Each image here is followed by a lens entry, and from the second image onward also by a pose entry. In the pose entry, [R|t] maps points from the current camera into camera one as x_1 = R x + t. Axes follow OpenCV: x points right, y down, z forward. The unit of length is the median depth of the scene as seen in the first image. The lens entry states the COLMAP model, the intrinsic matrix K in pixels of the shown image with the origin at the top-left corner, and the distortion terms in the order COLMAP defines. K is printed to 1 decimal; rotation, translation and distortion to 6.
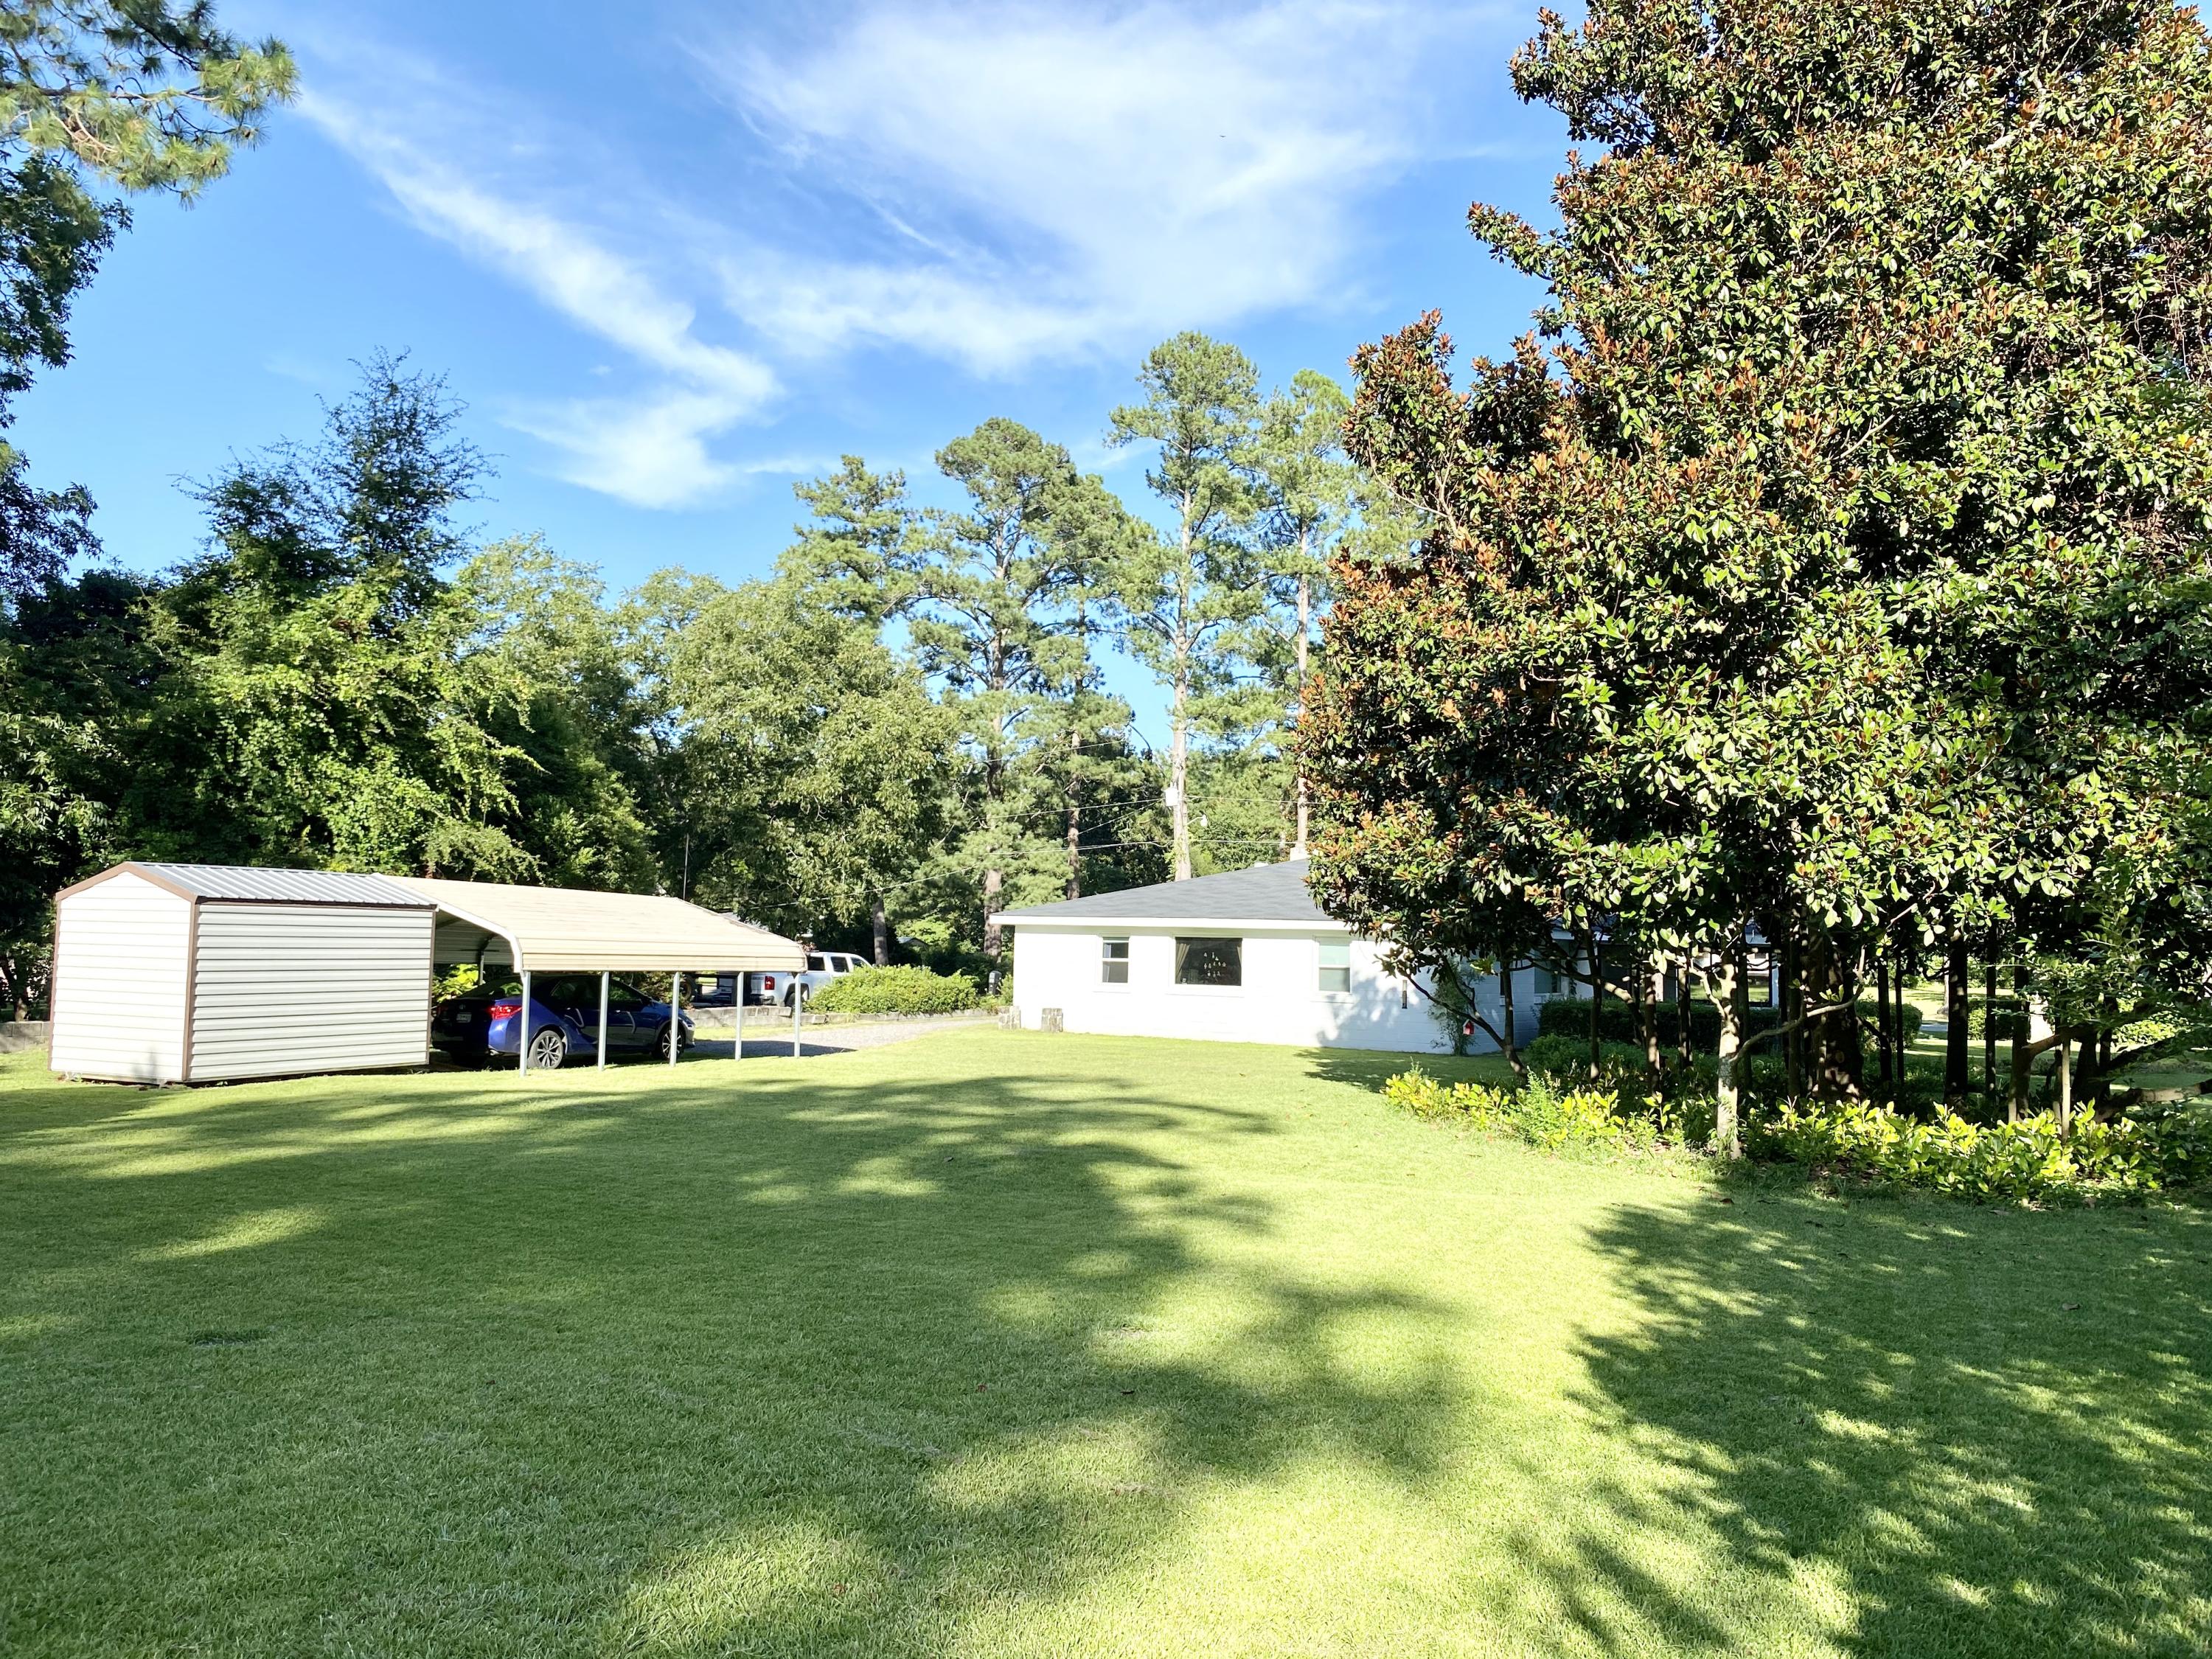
lens RADIAL K [[1664.0, 0, 1106.0], [0, 1664.0, 829.5], [0, 0, 1]] dist [0.019111, -0.006092]
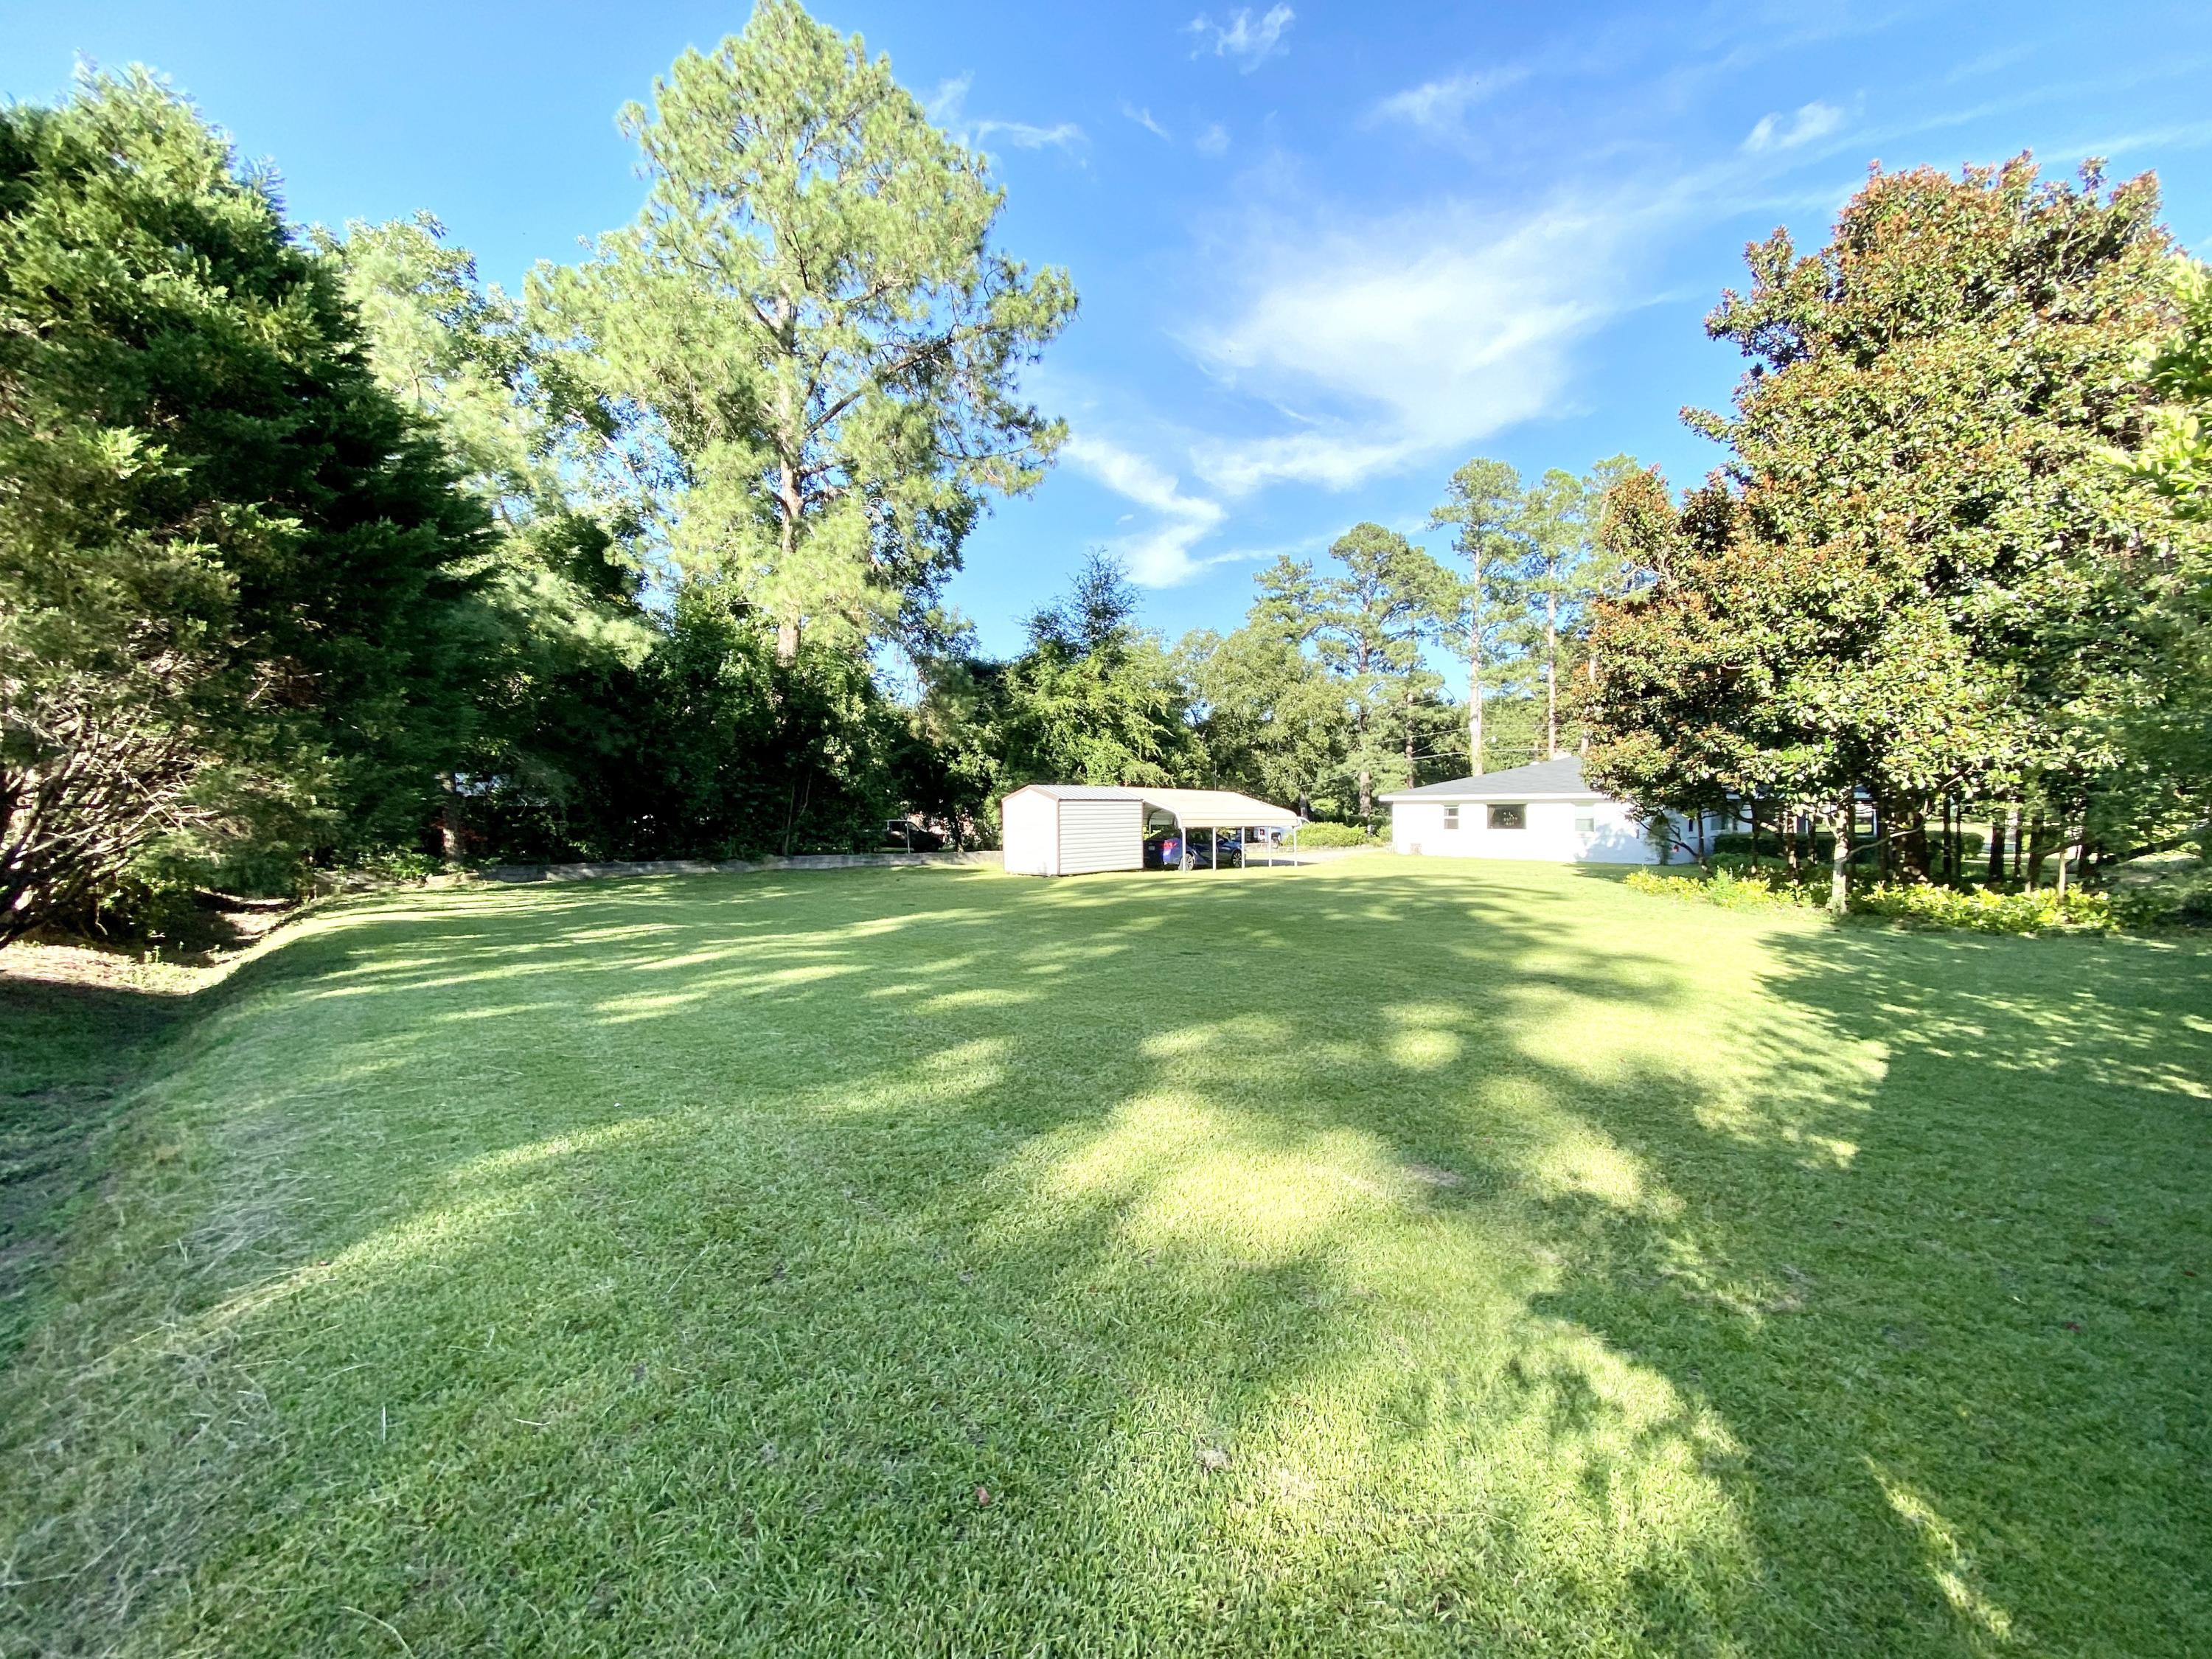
lens RADIAL K [[893.7, 0, 1069.7], [0, 893.7, 836.2], [0, 0, 1]] dist [-0.002494, -0.012363]
pose [[0.933068, -0.014766, -0.359398, -0.073680], [0.048352, 0.995238, 0.084641, -0.015813], [0.356437, -0.096354, 0.929338, -0.219537]]
